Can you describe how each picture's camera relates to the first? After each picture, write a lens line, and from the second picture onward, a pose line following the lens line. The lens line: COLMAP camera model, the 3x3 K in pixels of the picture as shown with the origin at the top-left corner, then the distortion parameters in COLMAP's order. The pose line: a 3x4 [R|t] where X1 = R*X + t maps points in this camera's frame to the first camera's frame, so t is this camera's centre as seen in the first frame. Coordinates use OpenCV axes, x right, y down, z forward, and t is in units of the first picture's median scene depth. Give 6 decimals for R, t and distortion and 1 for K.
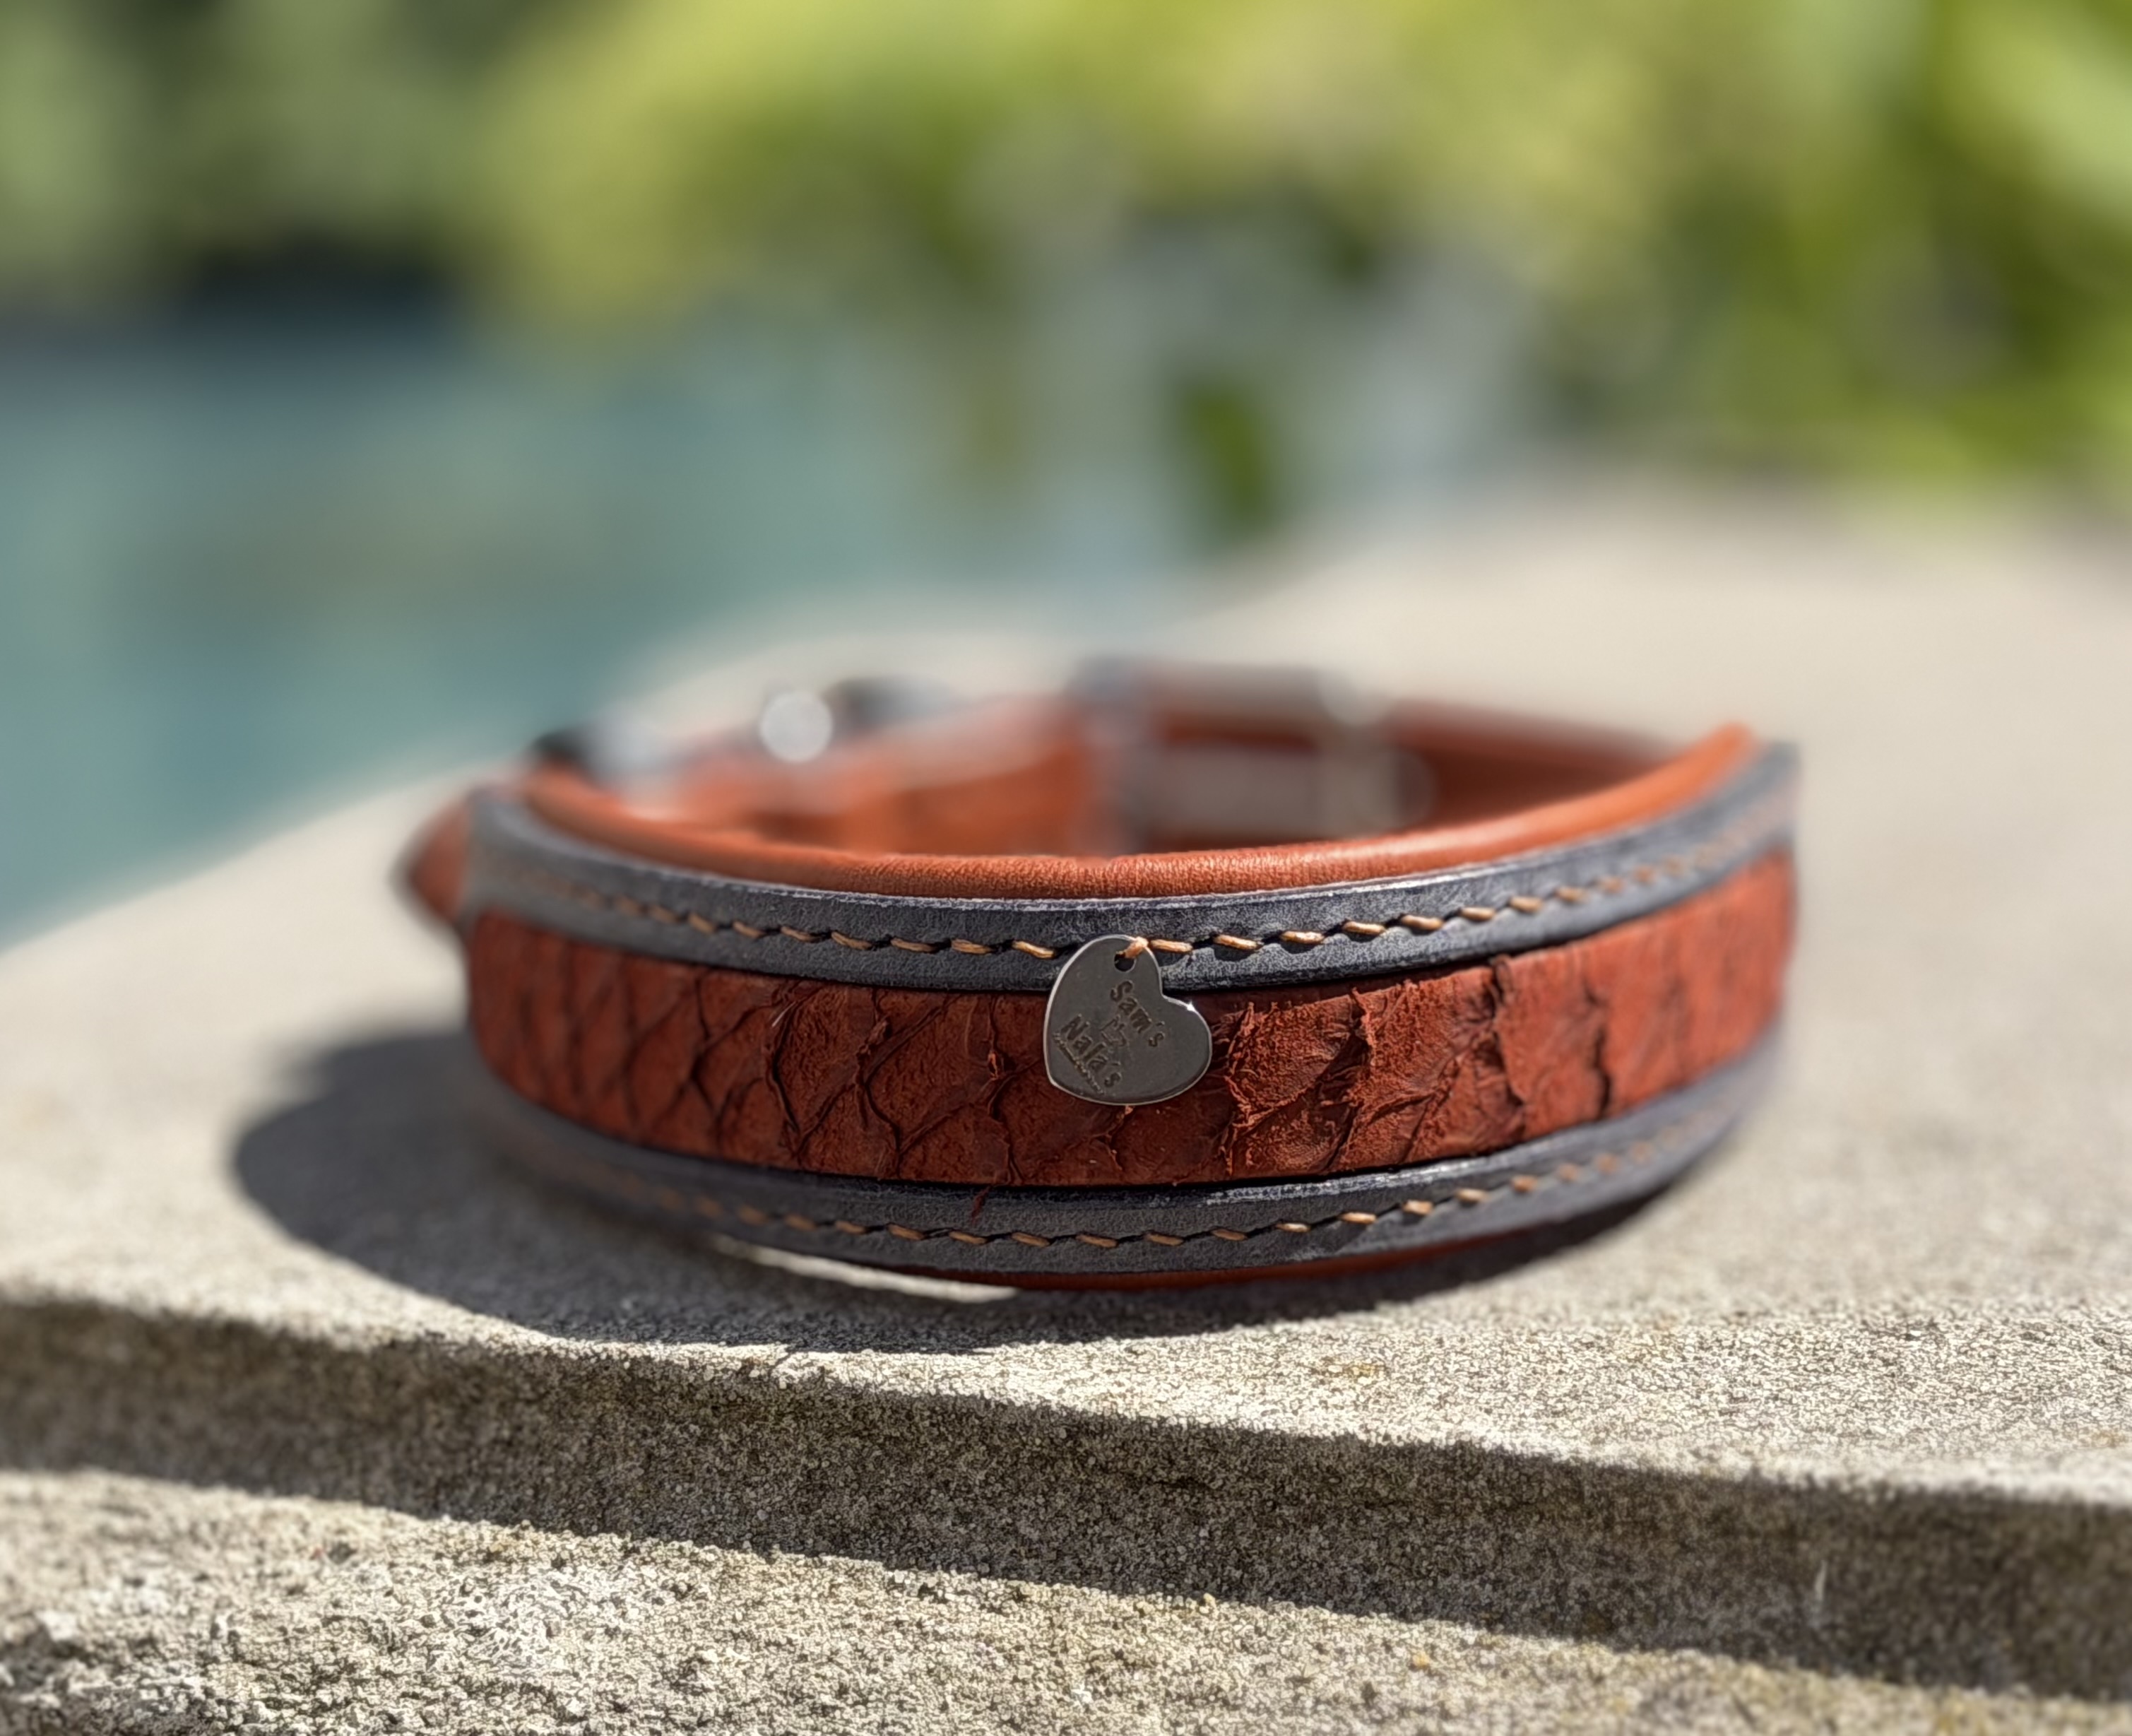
lens RADIAL K [[5197.1, 0, 1063.3], [0, 5197.1, 872.7], [0, 0, 1]] dist [0.097187, 0.000000]
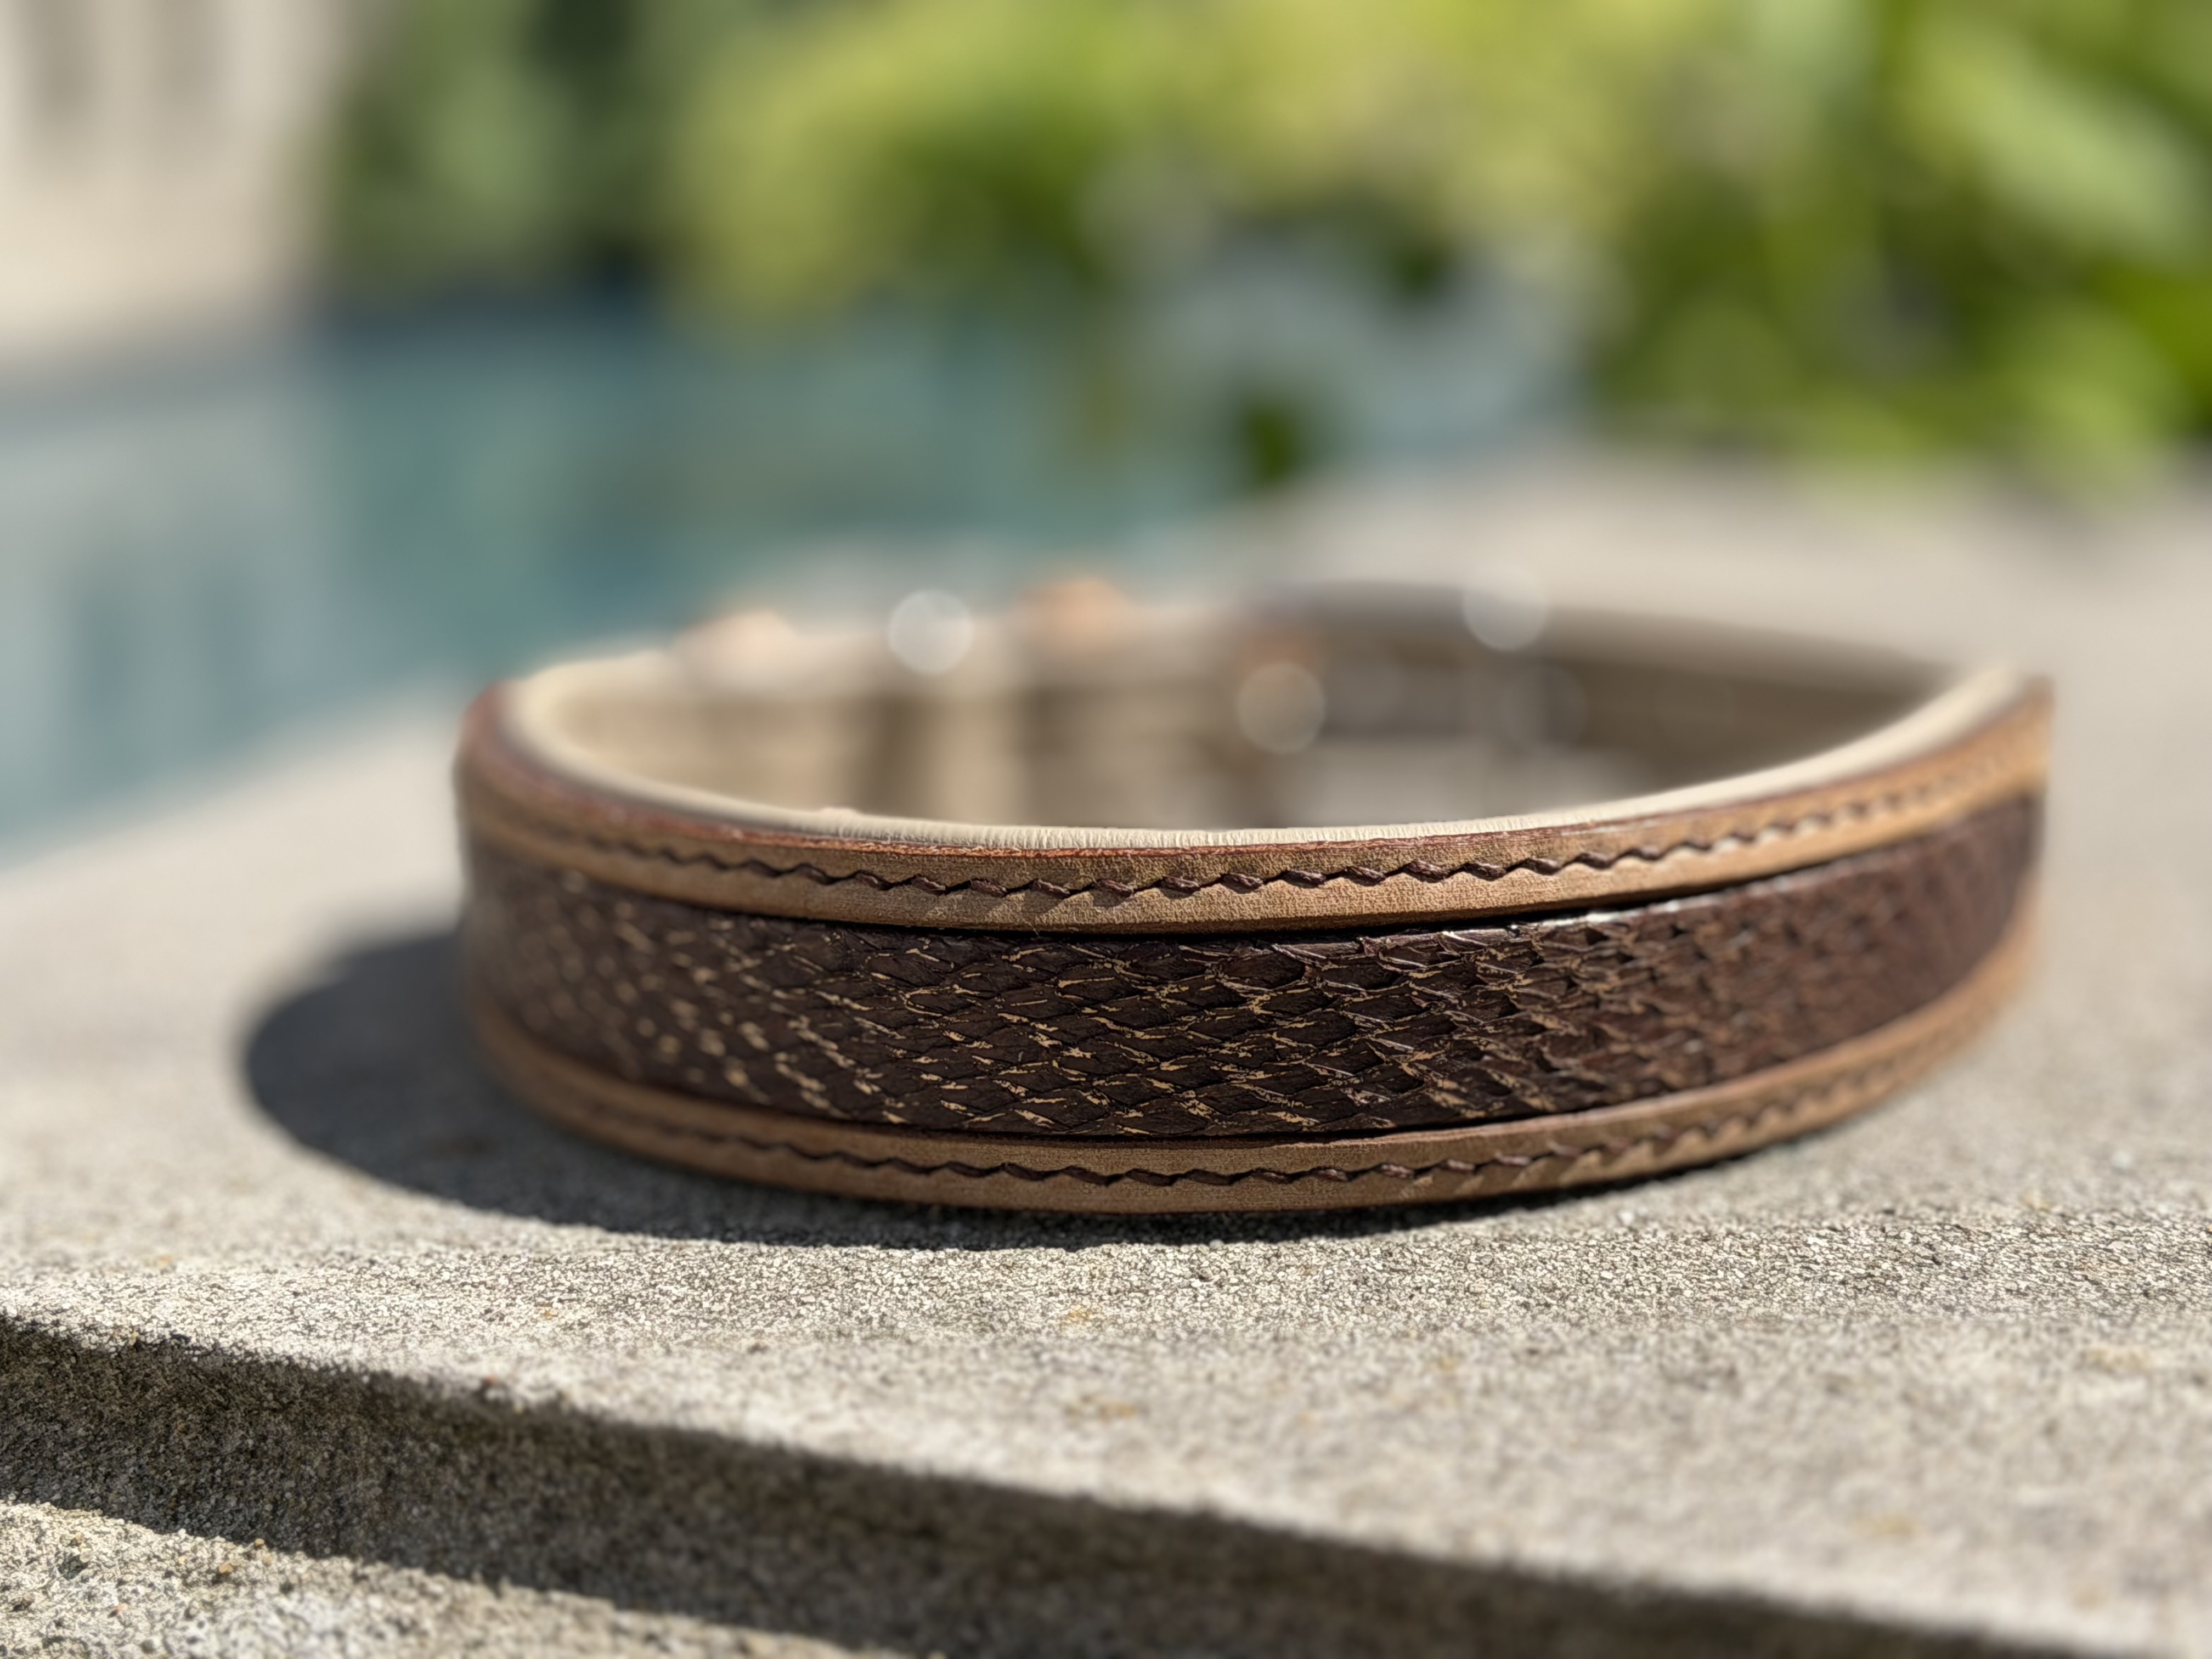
lens RADIAL K [[4299.9, 0, 1109.7], [0, 4299.9, 822.6], [0, 0, 1]] dist [0.100267, 0.000000]
pose [[0.999609, 0.017129, -0.022119, 0.068726], [-0.016867, 0.999786, 0.011983, -0.019128], [0.022319, -0.011605, 0.999684, 0.217832]]
